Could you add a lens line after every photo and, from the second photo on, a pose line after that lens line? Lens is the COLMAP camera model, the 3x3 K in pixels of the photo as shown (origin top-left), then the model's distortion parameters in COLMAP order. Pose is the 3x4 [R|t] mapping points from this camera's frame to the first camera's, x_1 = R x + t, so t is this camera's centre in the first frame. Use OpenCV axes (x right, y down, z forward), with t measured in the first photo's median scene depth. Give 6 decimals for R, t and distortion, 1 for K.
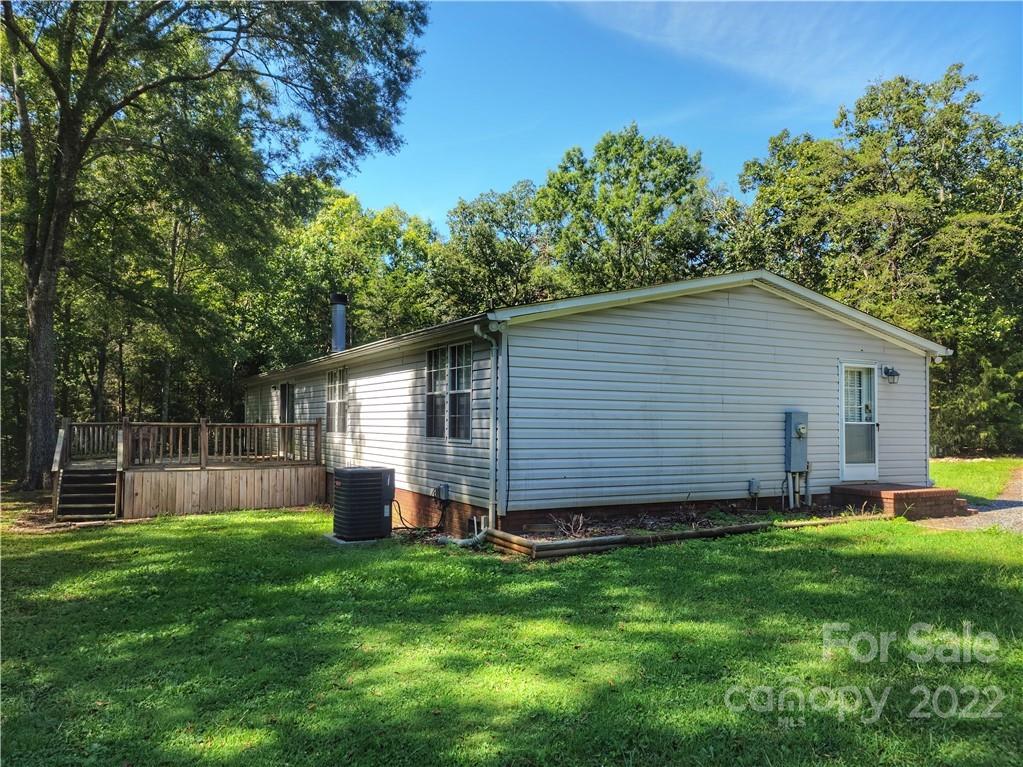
lens RADIAL K [[741.2, 0, 506.6], [0, 741.2, 391.3], [0, 0, 1]] dist [0.059969, -0.009452]
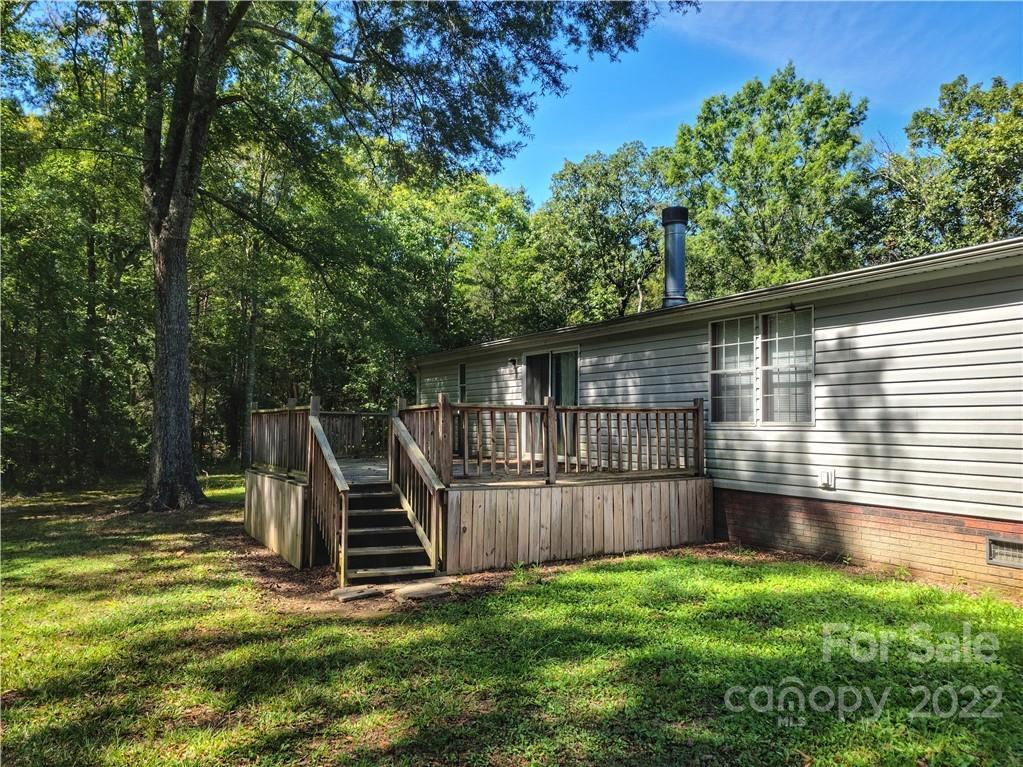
lens RADIAL K [[741.2, 0, 514.7], [0, 741.2, 382.1], [0, 0, 1]] dist [0.059969, -0.009452]
pose [[0.999634, -0.001291, 0.027006, -0.315415], [0.001631, 0.999919, -0.012592, 0.022408], [-0.026988, 0.012632, 0.999556, 0.296985]]
